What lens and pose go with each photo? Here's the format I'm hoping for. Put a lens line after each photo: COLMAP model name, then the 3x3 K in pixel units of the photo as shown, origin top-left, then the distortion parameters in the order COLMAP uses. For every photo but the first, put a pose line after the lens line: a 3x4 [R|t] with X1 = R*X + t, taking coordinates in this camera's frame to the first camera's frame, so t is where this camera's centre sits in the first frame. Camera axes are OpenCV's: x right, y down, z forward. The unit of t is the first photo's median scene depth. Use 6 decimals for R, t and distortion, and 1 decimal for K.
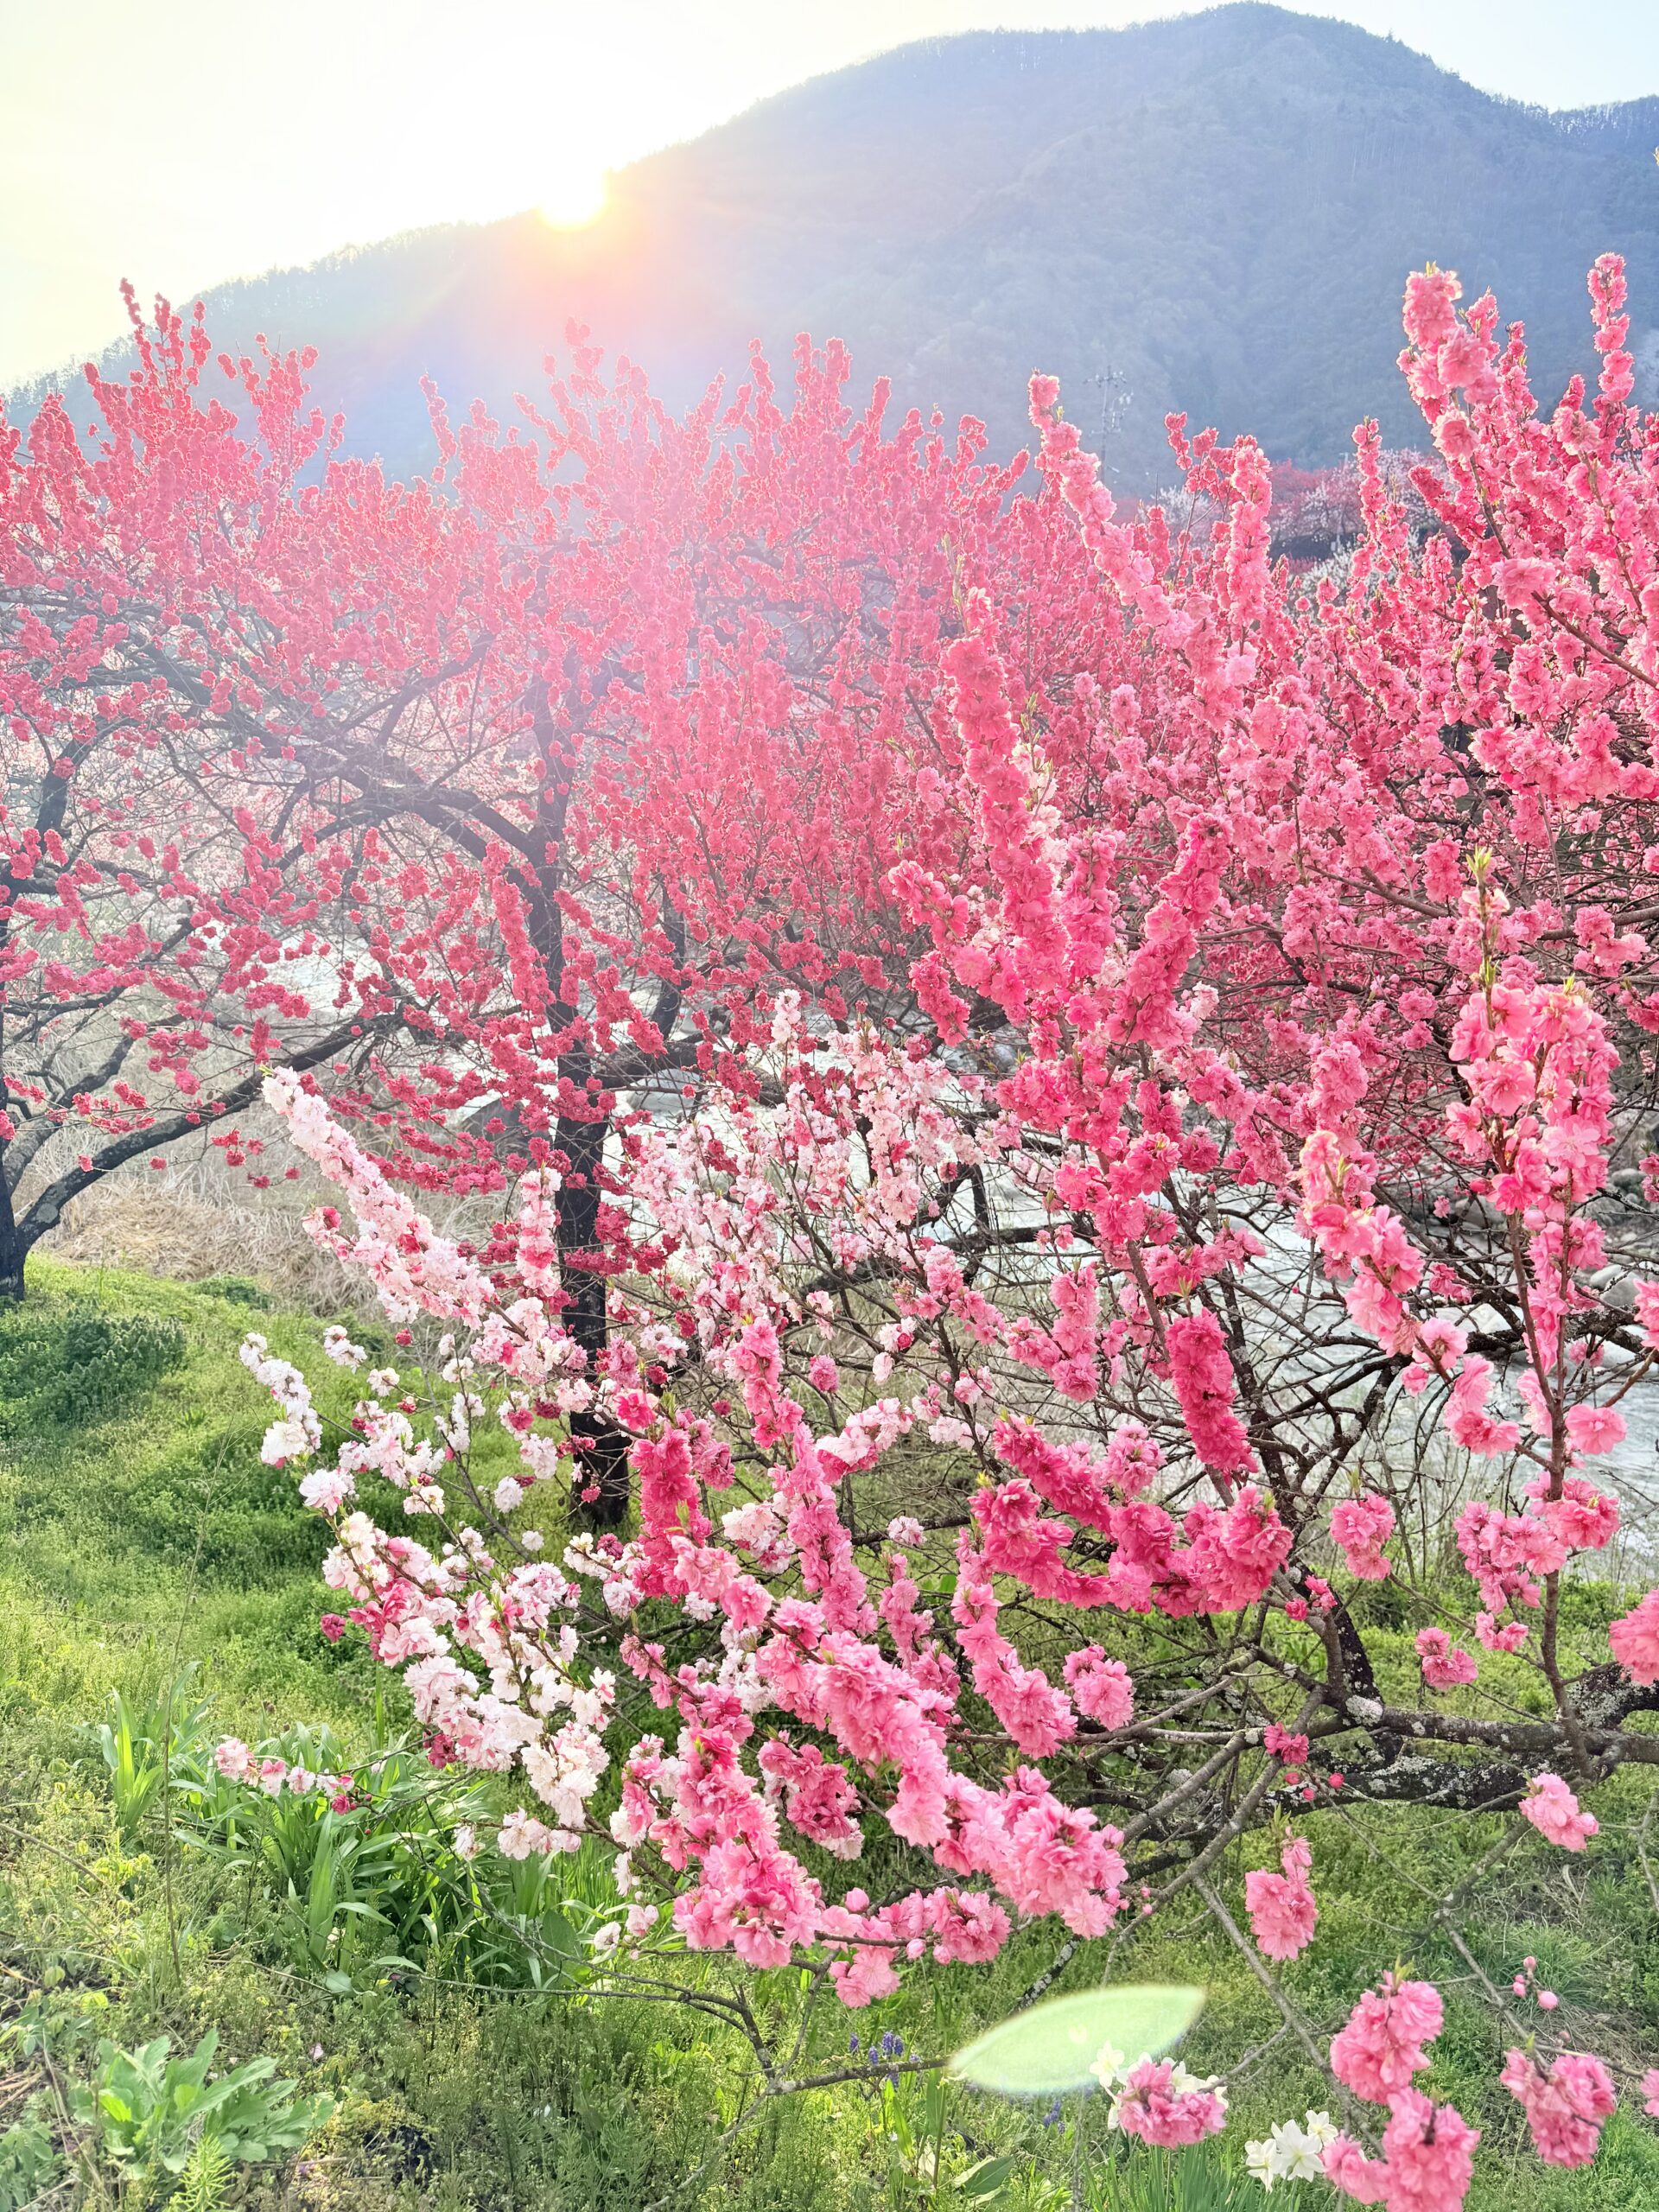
lens RADIAL K [[1553.8, 0, 829.0], [0, 1553.8, 1114.4], [0, 0, 1]] dist [0.044211, -0.046794]
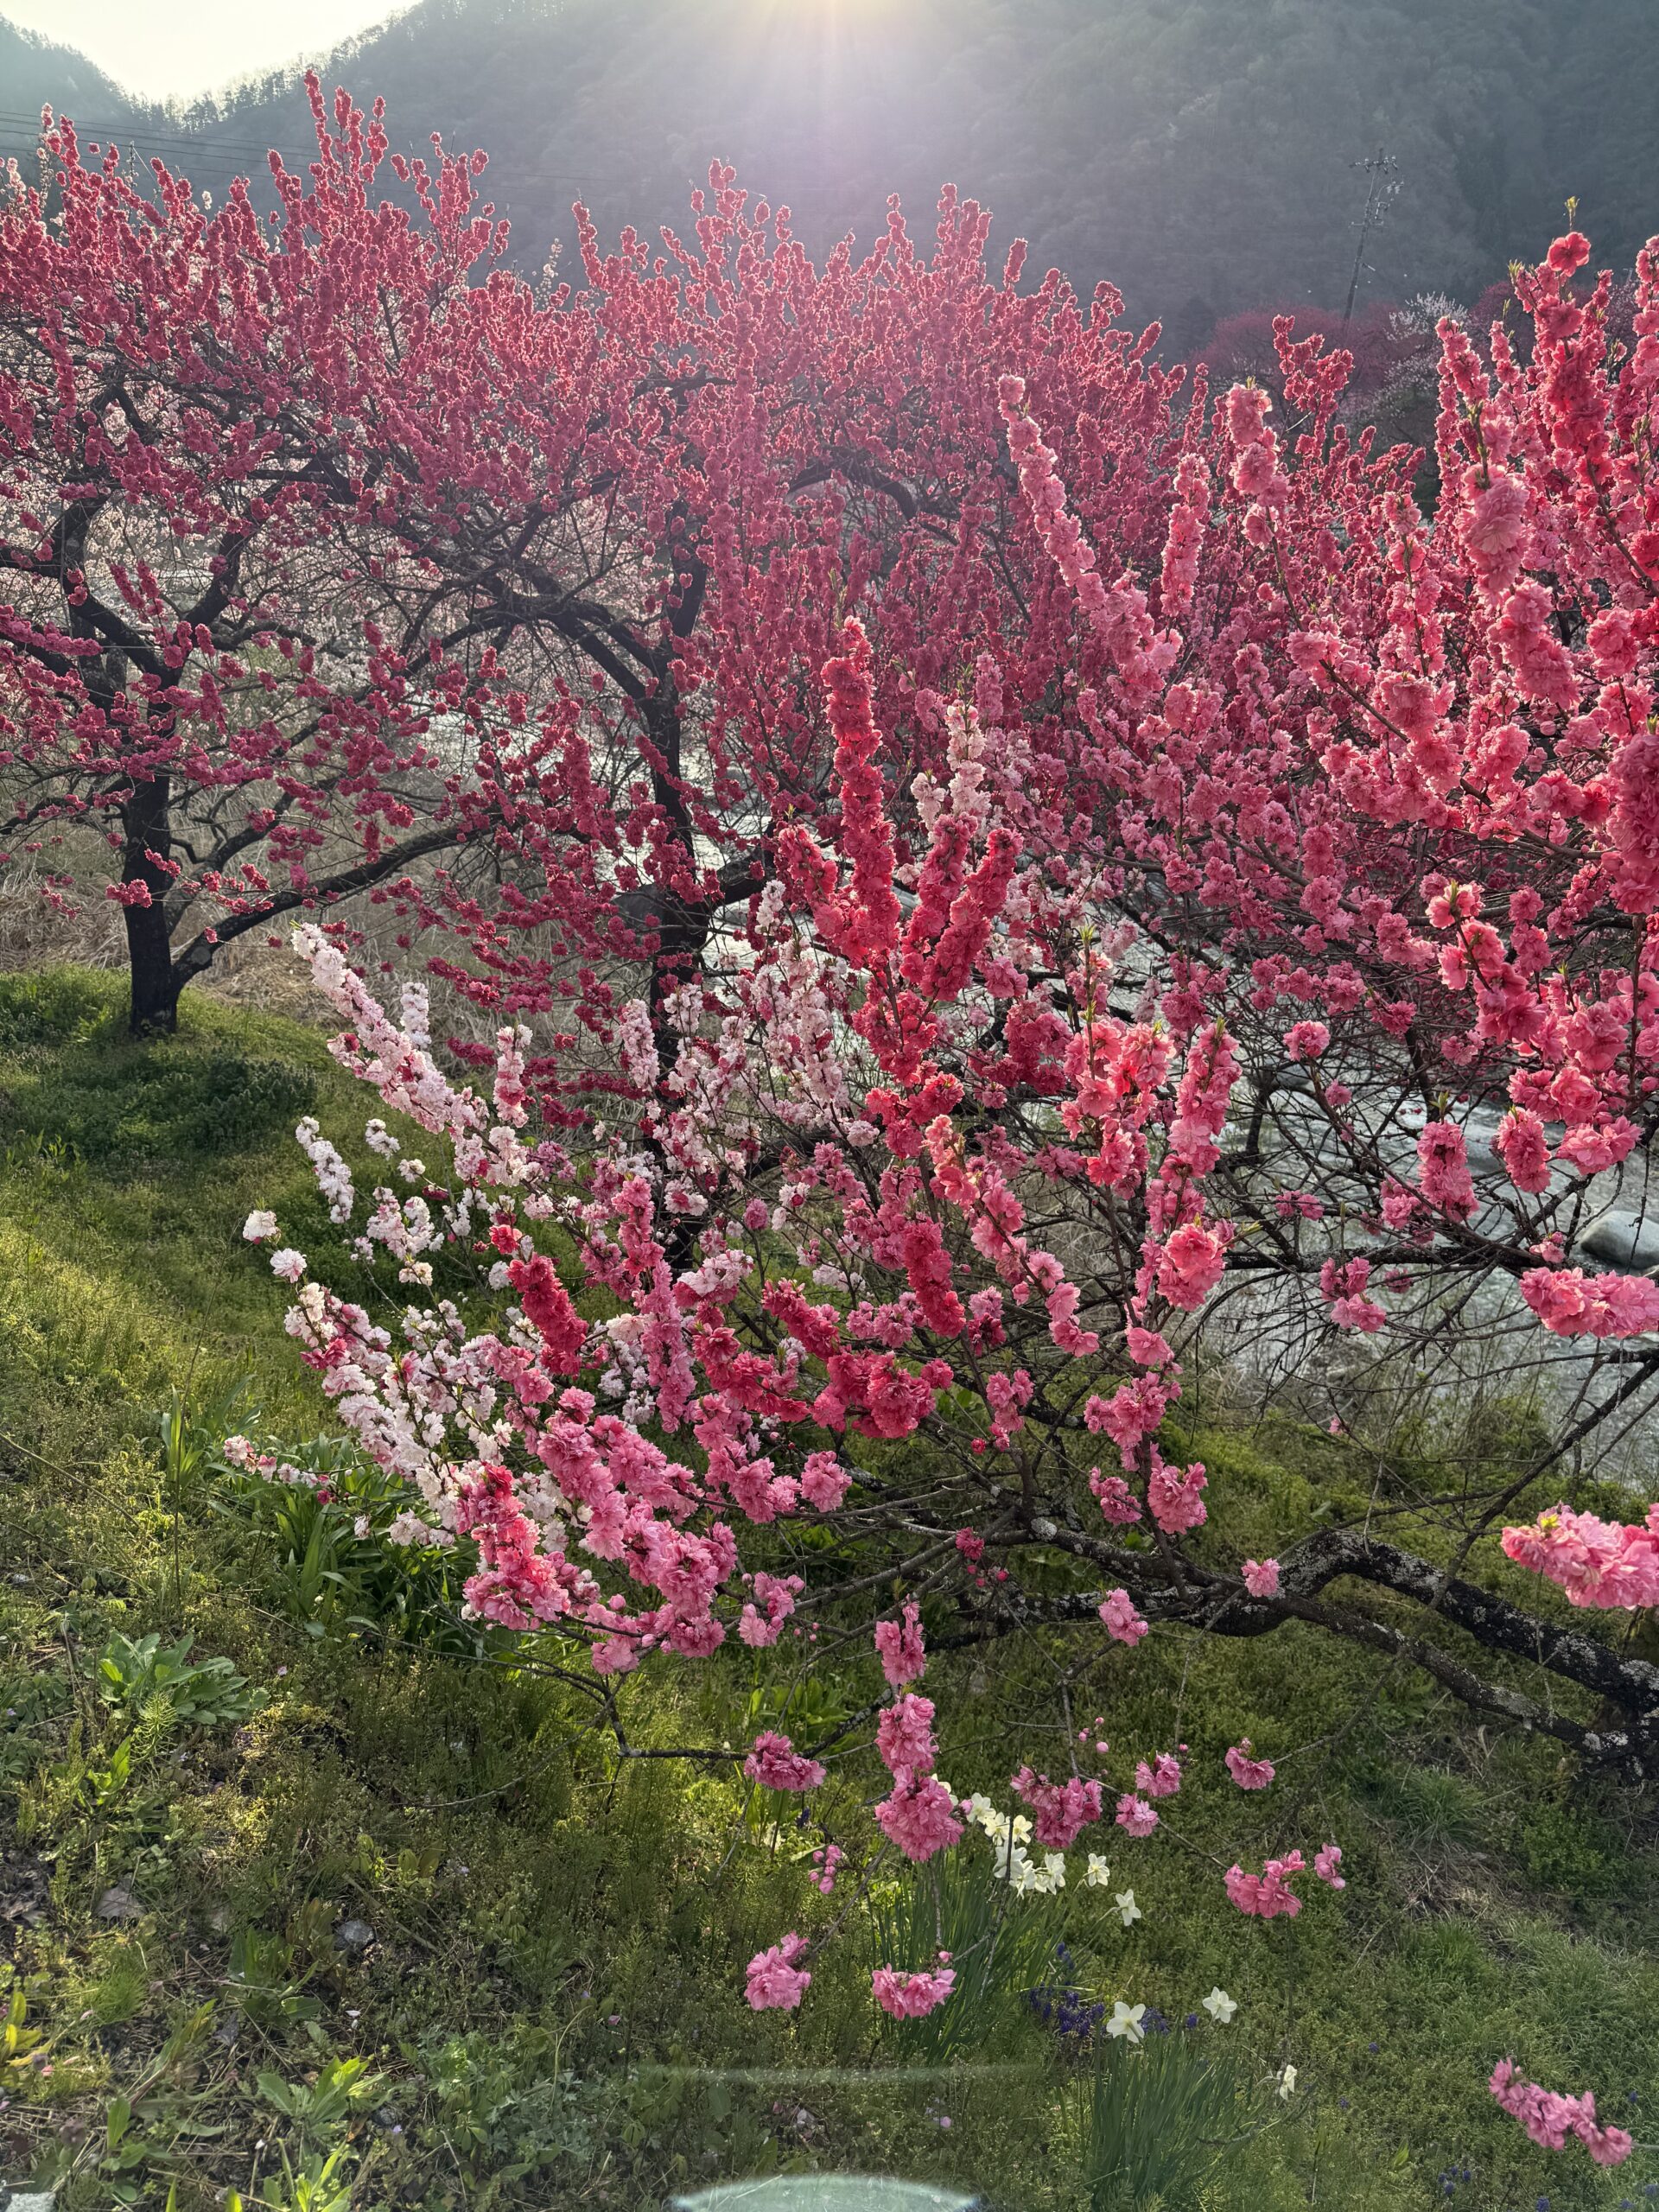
lens RADIAL K [[1553.8, 0, 832.8], [0, 1553.8, 1113.2], [0, 0, 1]] dist [0.044211, -0.046794]
pose [[0.989187, 0.121924, -0.081511, 0.135005], [-0.110975, 0.985608, 0.127518, -0.063794], [0.095885, -0.117094, 0.988481, -0.153460]]
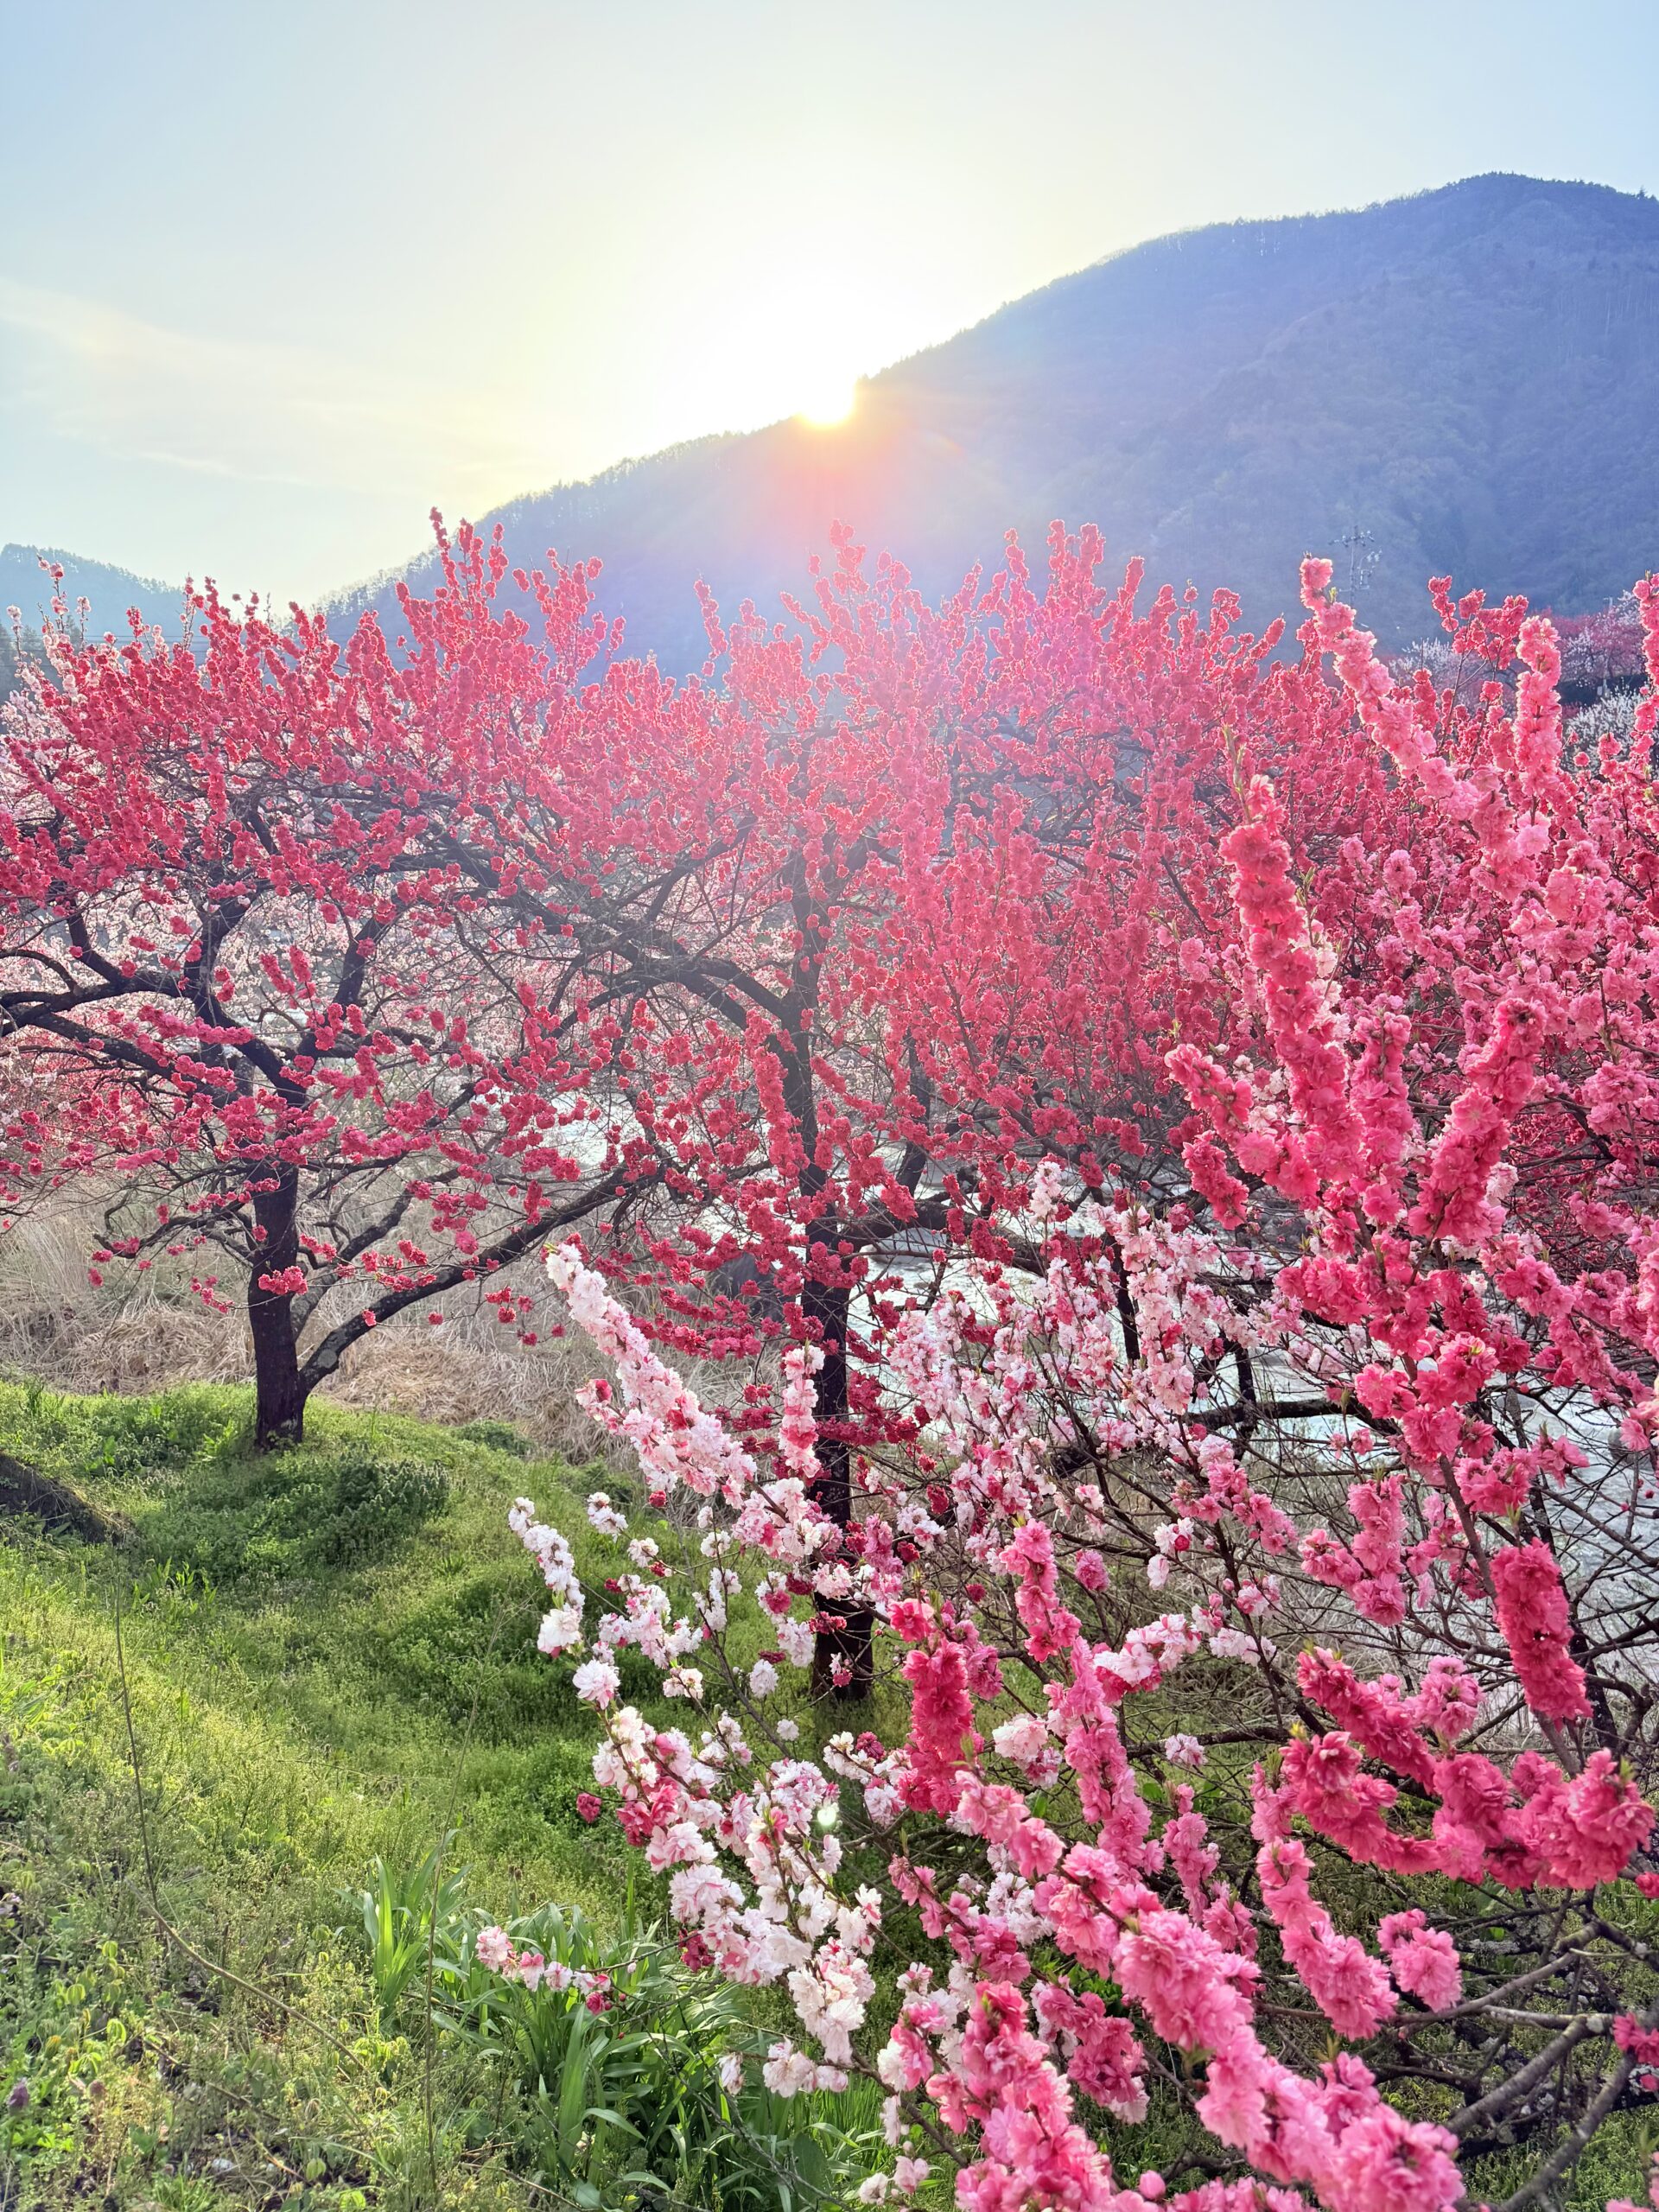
lens RADIAL K [[1553.8, 0, 835.5], [0, 1553.8, 1111.2], [0, 0, 1]] dist [0.044211, -0.046794]
pose [[0.988697, -0.000709, -0.149925, -0.013656], [-0.014286, 0.994993, -0.098917, -0.014446], [0.149244, 0.099941, 0.983737, 0.004960]]
